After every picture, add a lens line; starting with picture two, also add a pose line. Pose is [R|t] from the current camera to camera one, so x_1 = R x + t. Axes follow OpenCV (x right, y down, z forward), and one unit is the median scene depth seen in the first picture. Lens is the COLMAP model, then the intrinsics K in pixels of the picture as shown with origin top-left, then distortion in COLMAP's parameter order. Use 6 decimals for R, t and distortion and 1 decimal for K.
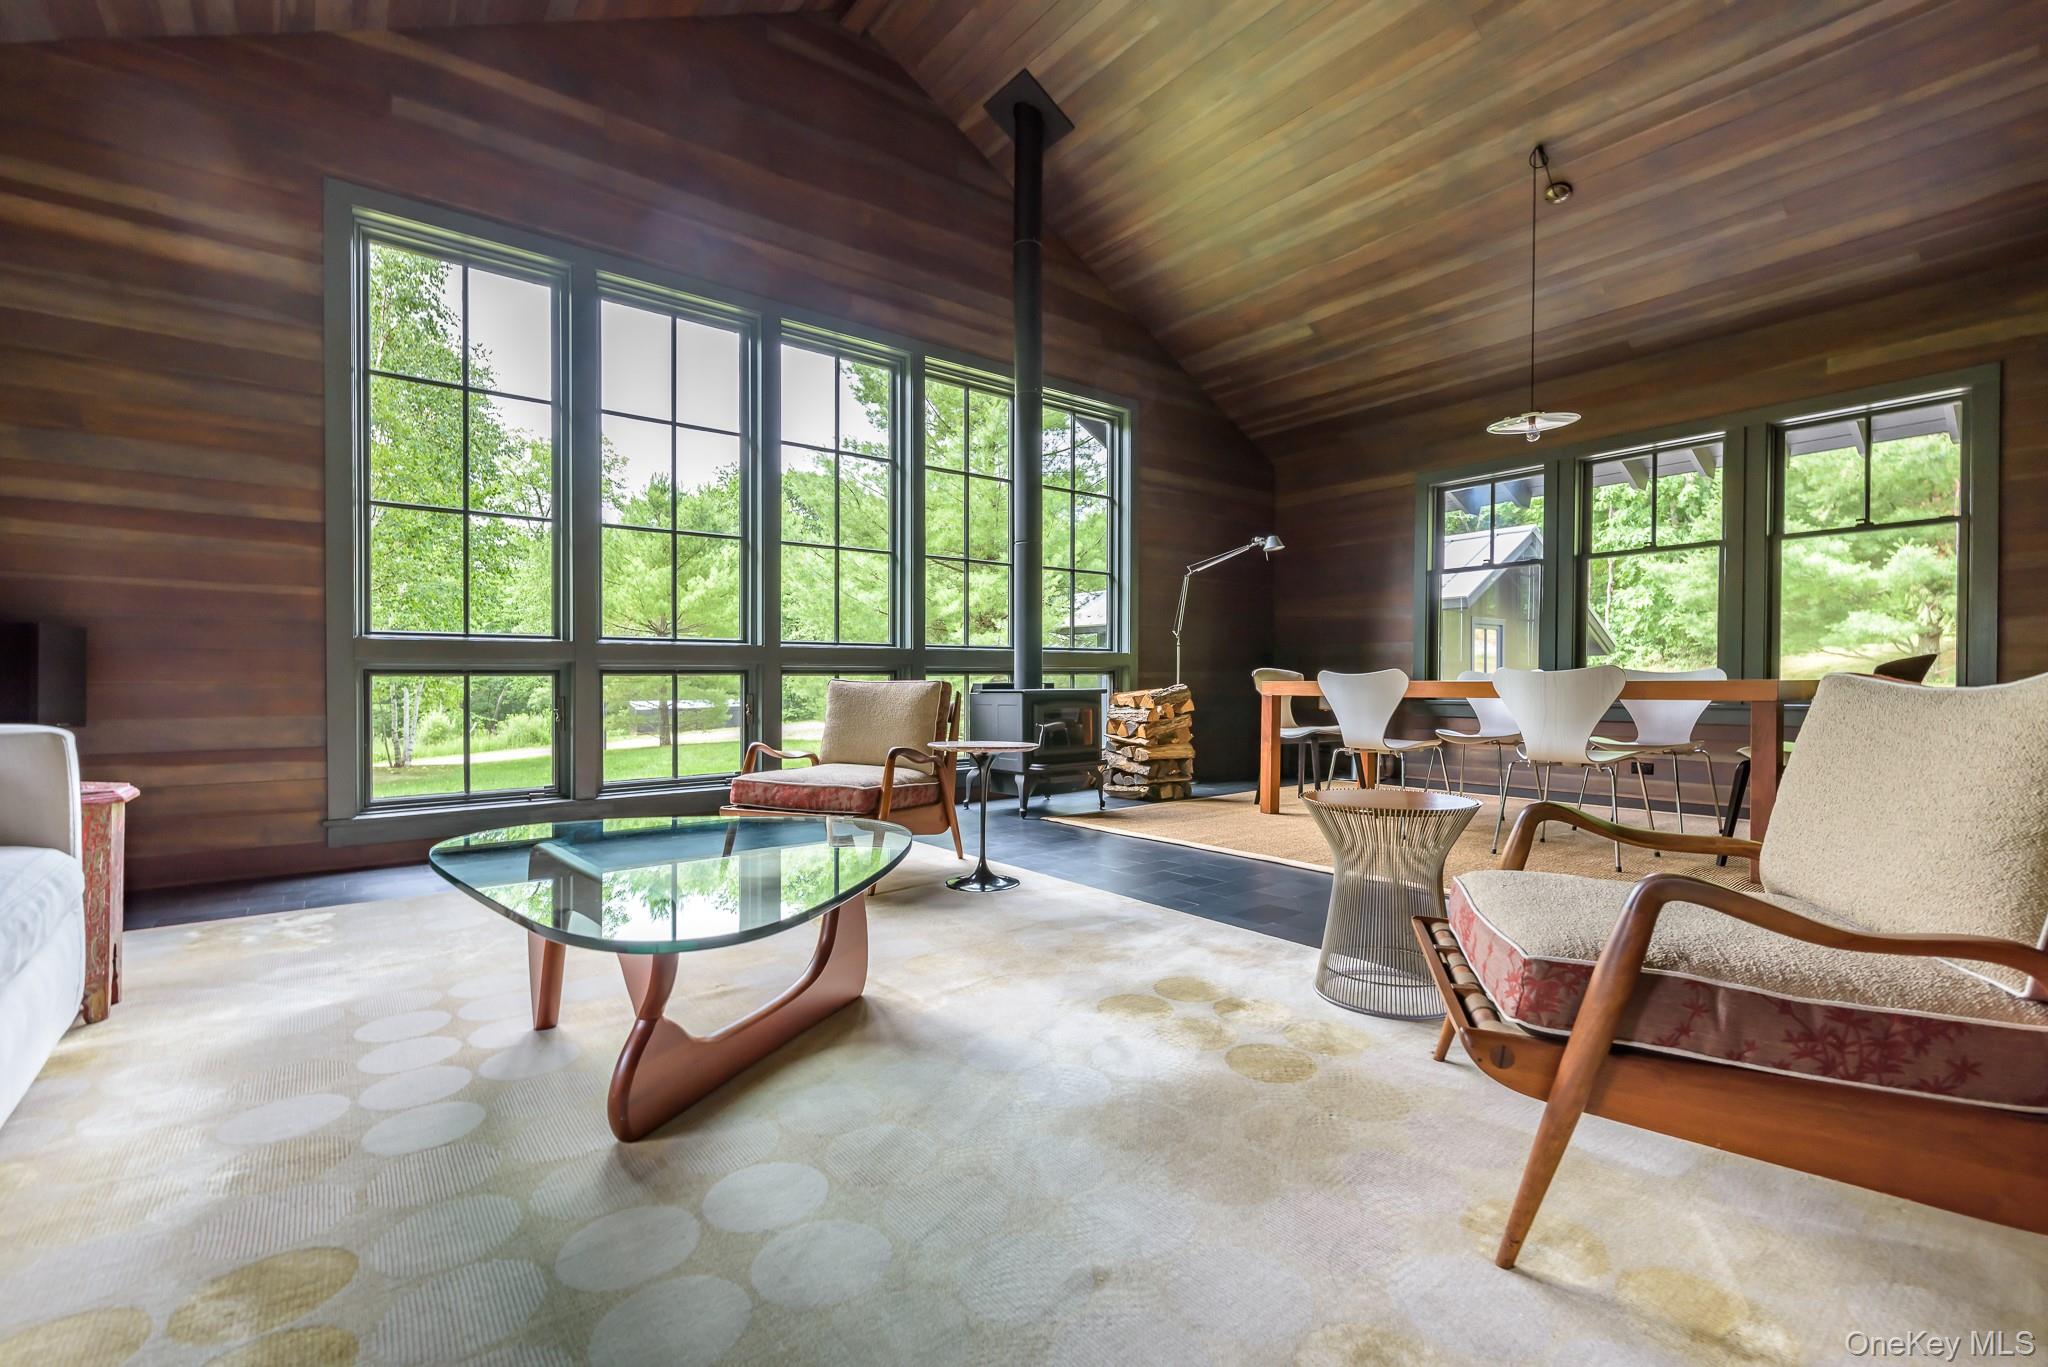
lens RADIAL K [[892.6, 0, 1022.0], [0, 892.6, 686.0], [0, 0, 1]] dist [-0.001775, -0.001127]
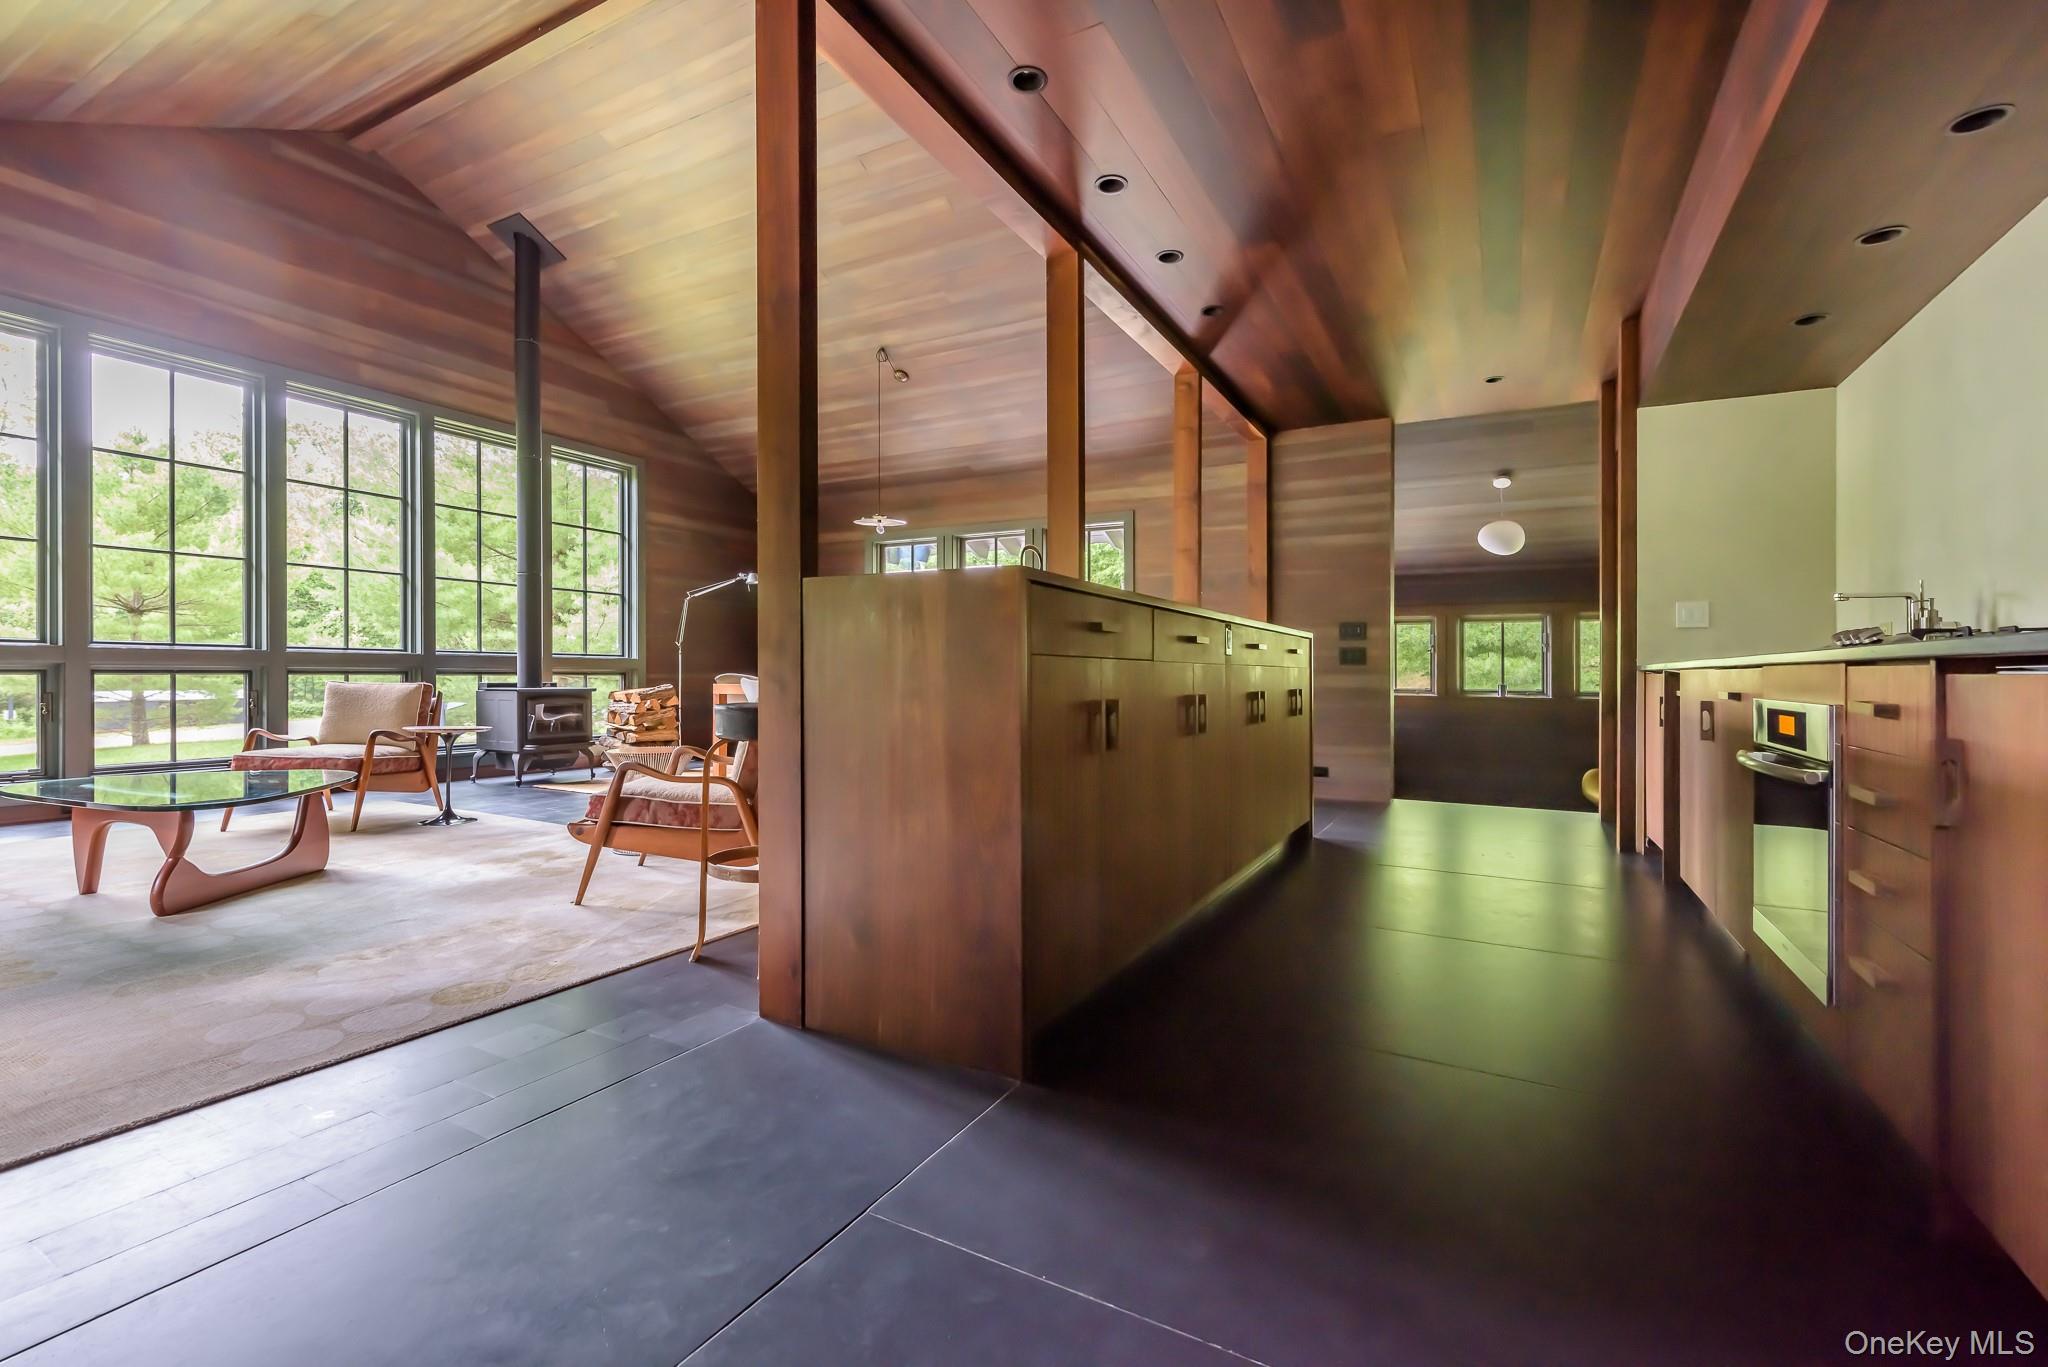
lens RADIAL K [[892.6, 0, 1032.1], [0, 892.6, 694.8], [0, 0, 1]] dist [-0.001775, -0.001127]
pose [[0.917271, 0.004885, 0.398235, 0.167905], [-0.011973, 0.999811, 0.015316, -0.015350], [-0.398085, -0.018817, 0.917156, -0.486105]]
